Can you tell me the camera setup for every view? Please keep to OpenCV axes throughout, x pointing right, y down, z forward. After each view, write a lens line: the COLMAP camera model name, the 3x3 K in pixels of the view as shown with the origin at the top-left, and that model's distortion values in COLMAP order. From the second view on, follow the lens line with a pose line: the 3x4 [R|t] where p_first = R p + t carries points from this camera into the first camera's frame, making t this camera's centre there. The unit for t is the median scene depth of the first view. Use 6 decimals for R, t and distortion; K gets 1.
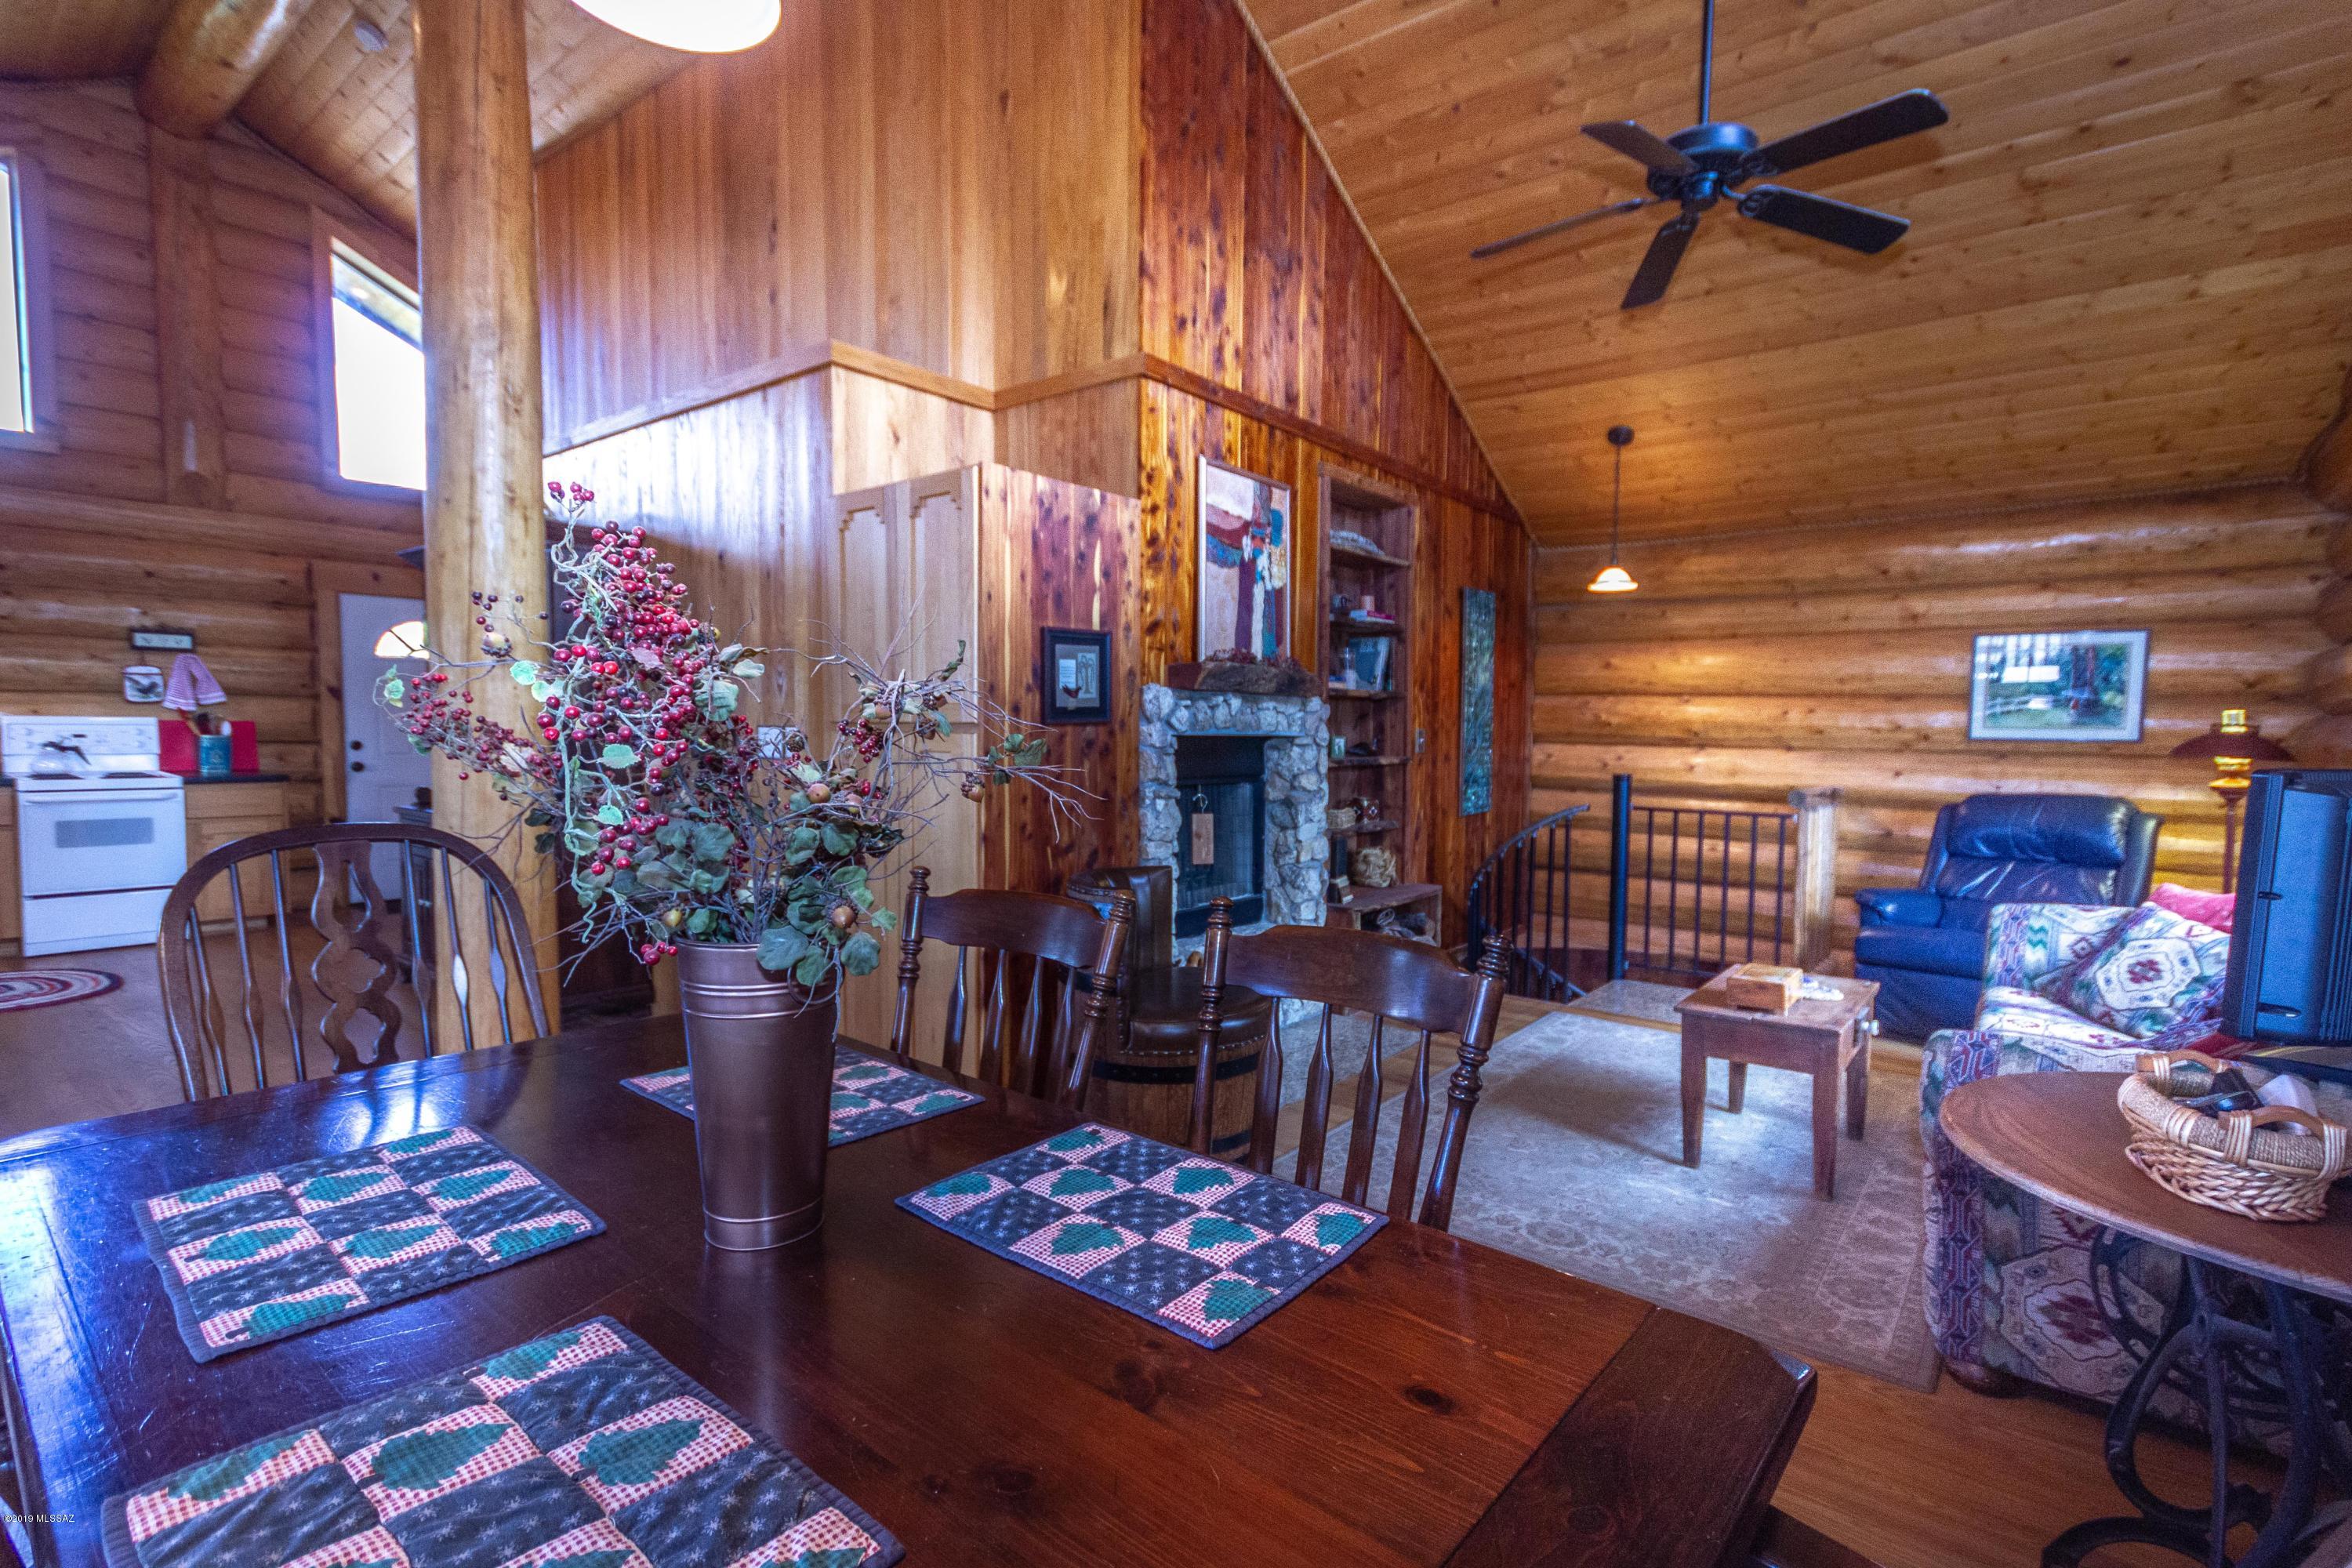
lens RADIAL K [[1085.8, 0, 1194.9], [0, 1085.8, 794.2], [0, 0, 1]] dist [0.010327, 0.000092]
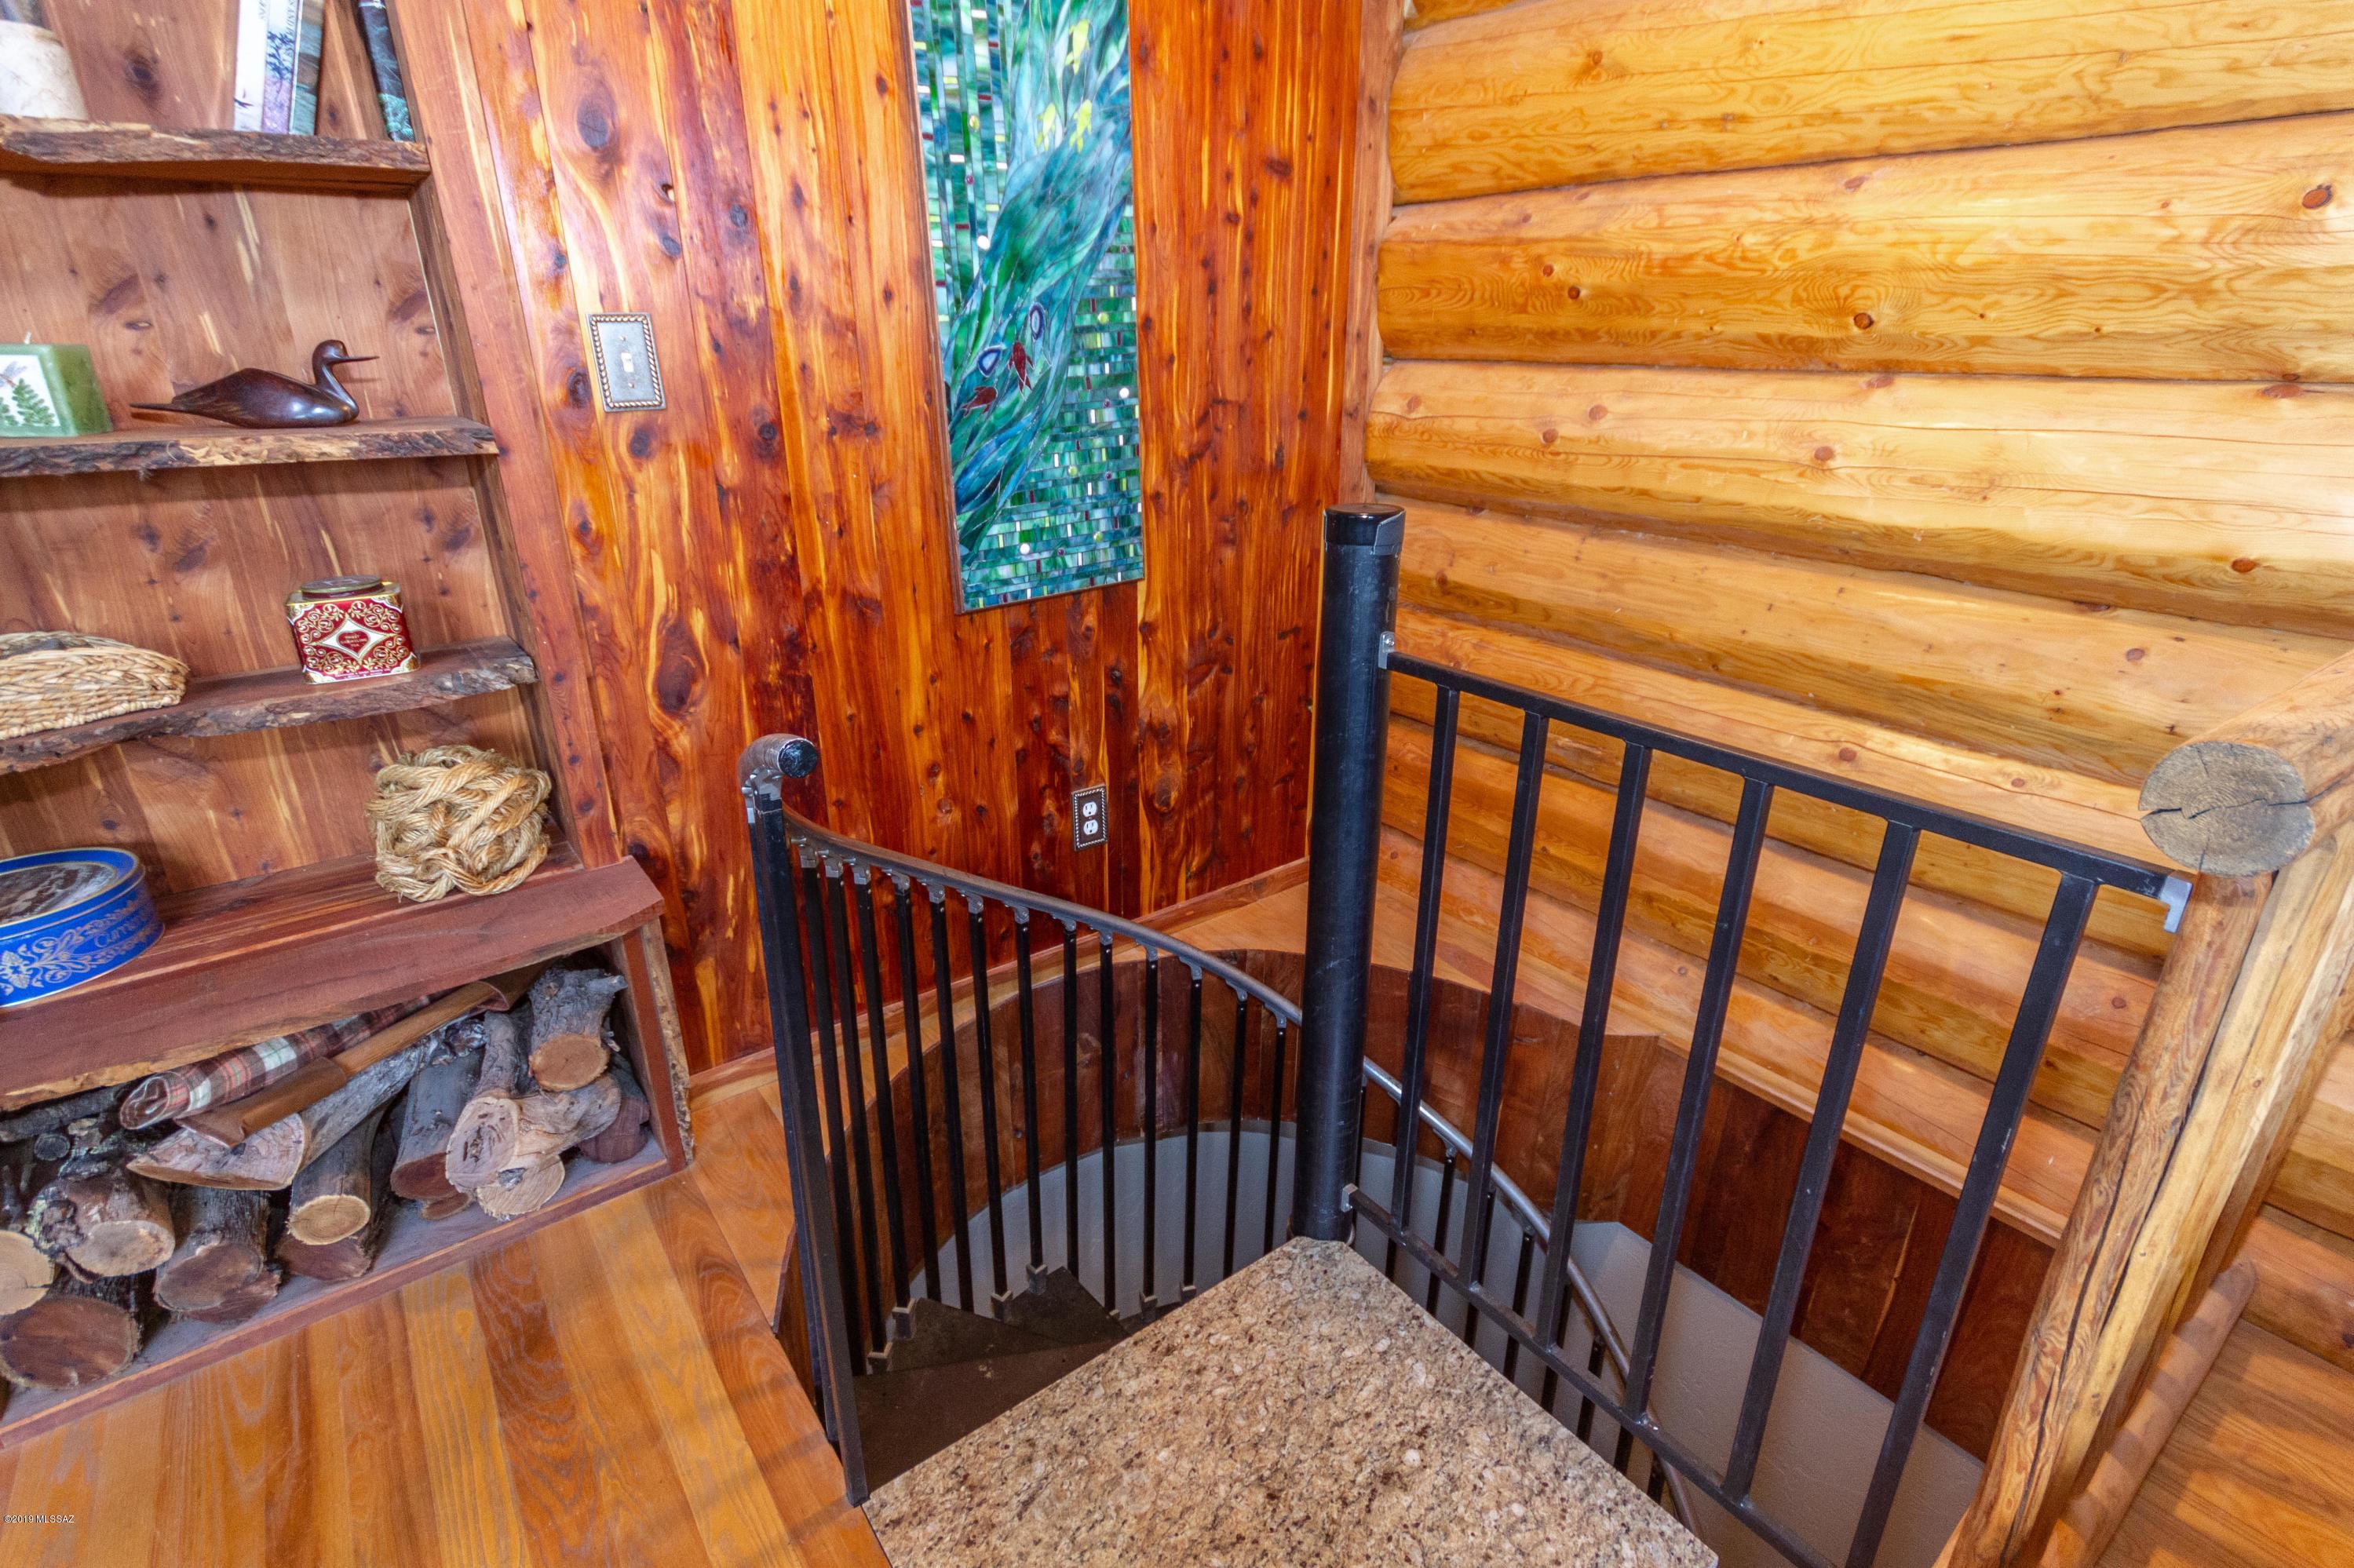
lens RADIAL K [[1120.9, 0, 1172.1], [0, 1120.9, 763.2], [0, 0, 1]] dist [0.015528, 0.000933]
pose [[0.966990, 0.081063, -0.241575, 0.443329], [-0.005434, 0.954392, 0.298507, -0.040852], [0.254755, -0.287341, 0.923328, 0.804543]]
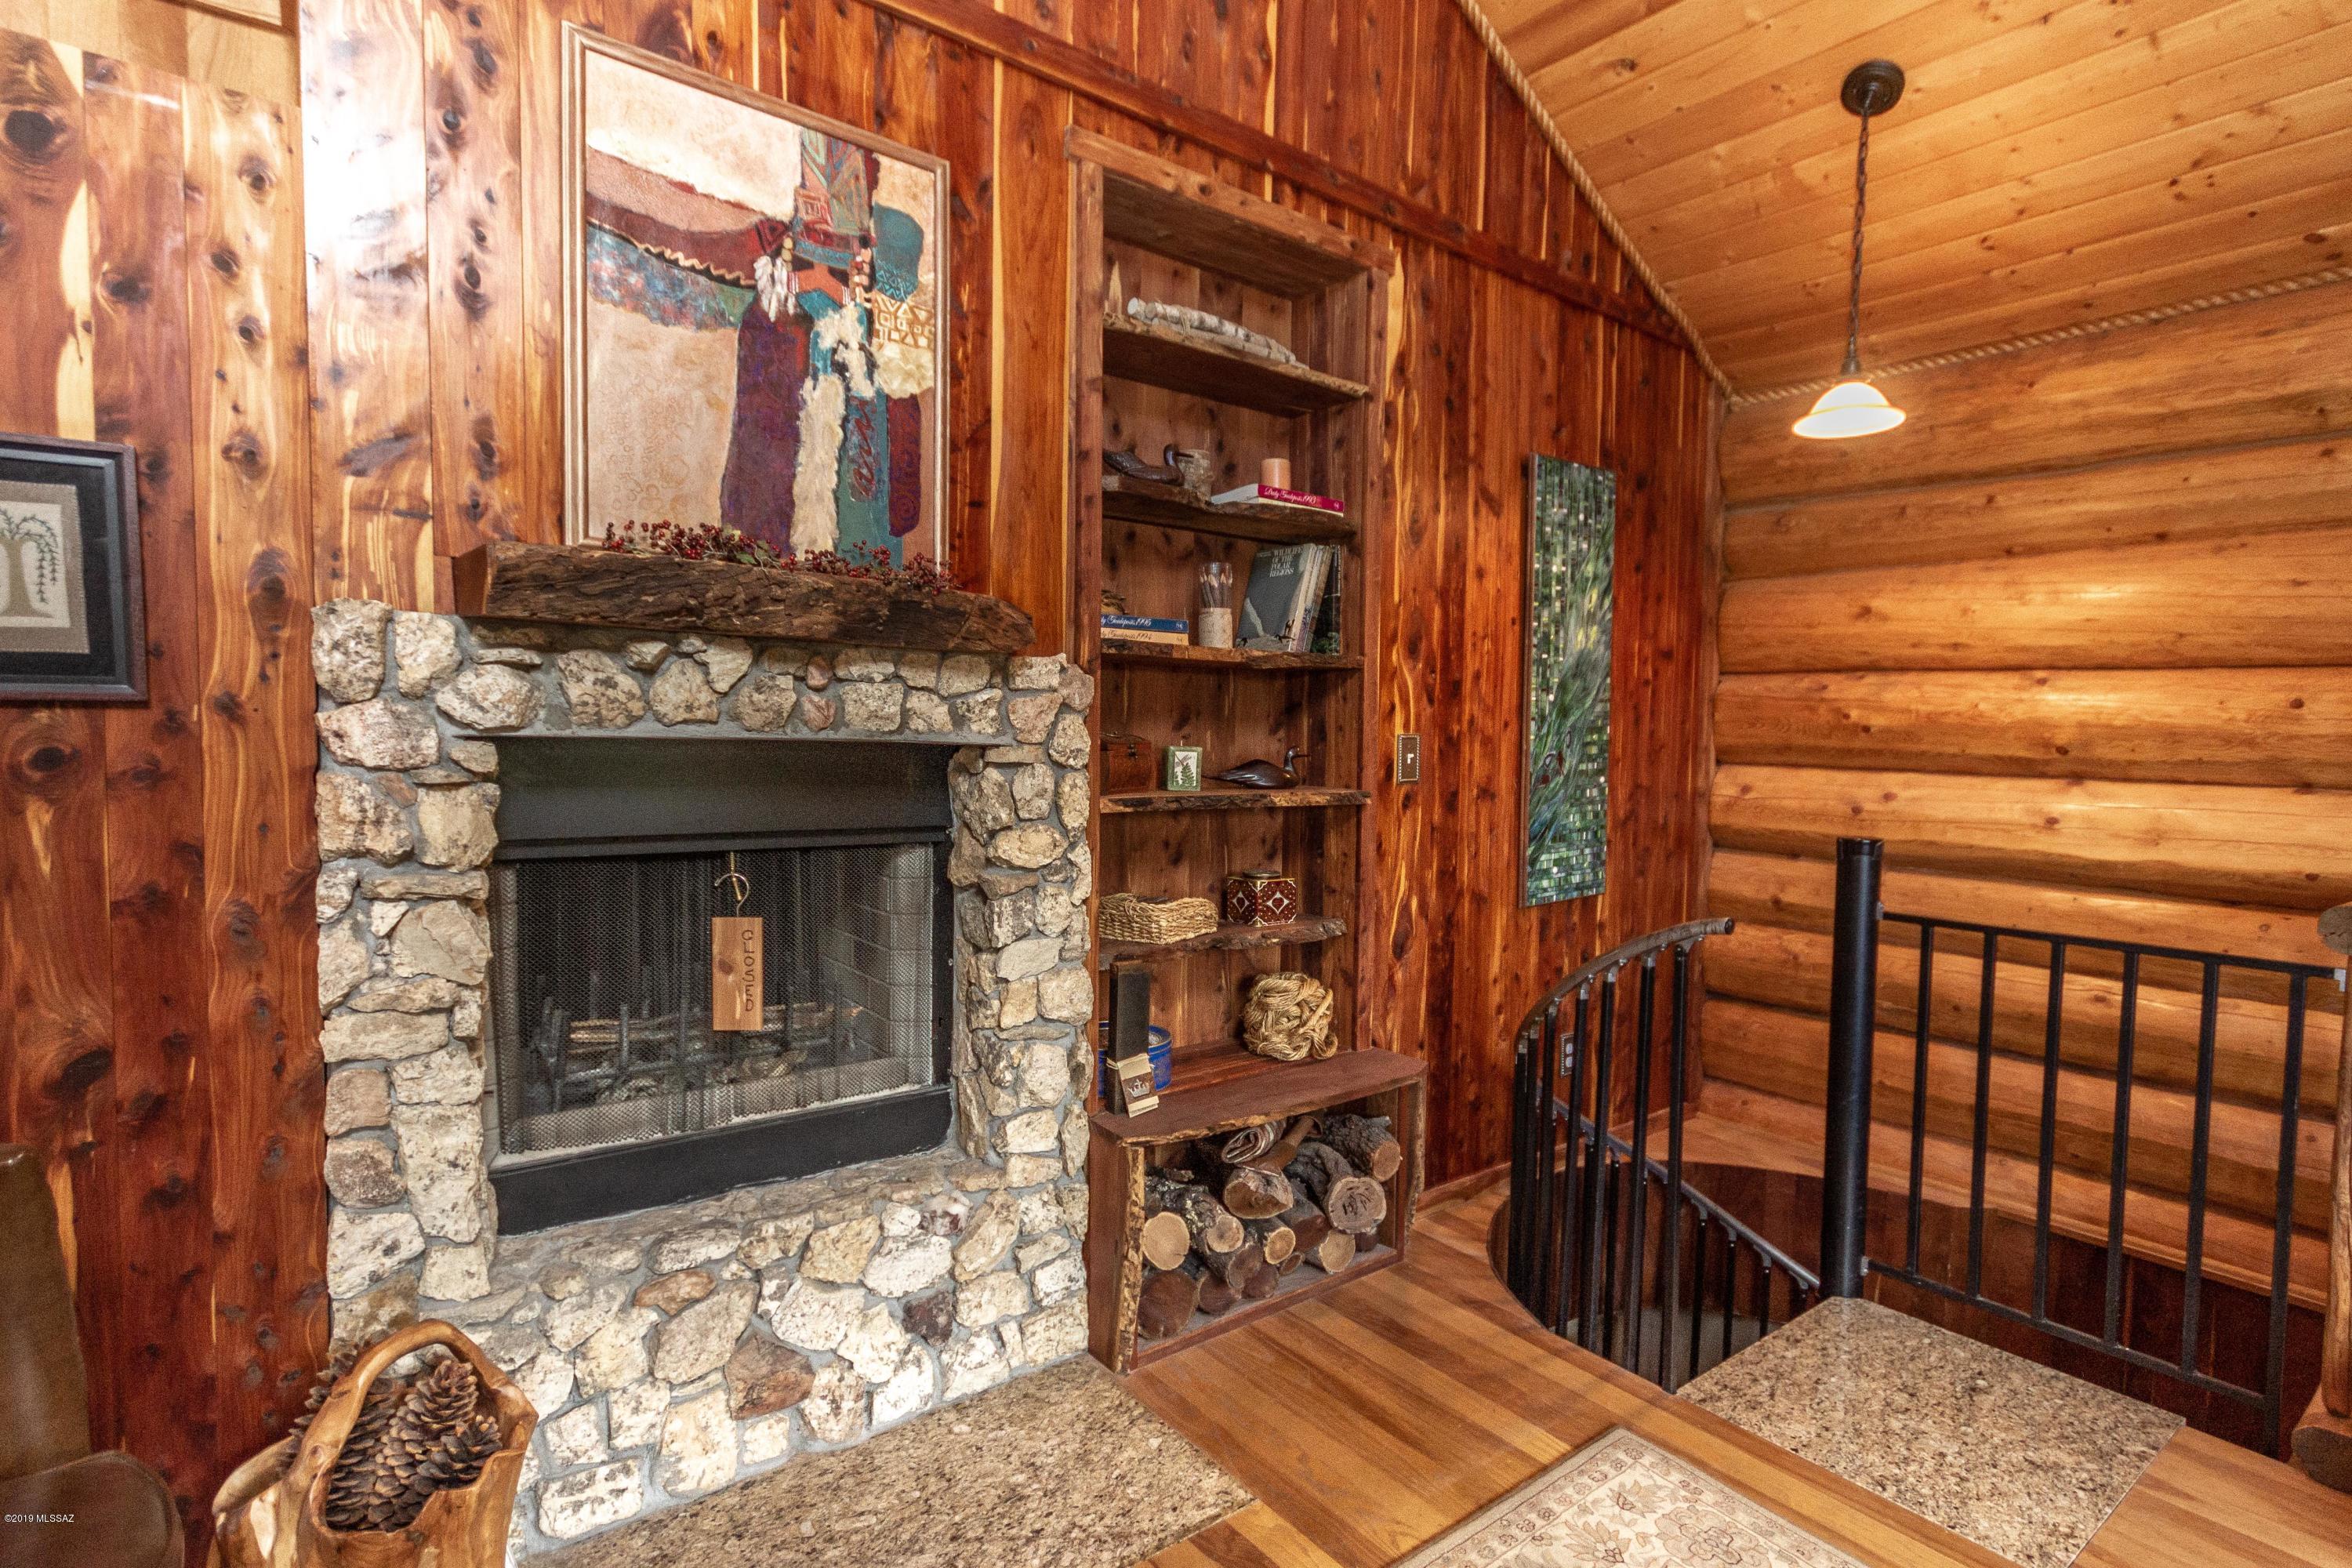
lens RADIAL K [[1136.4, 0, 1200.0], [0, 1136.4, 793.6], [0, 0, 1]] dist [0.003363, 0.000211]
pose [[0.970235, 0.020880, -0.241263, 0.258582], [-0.023590, 0.999687, -0.008347, -0.028428], [0.241013, 0.013790, 0.970424, 0.513699]]
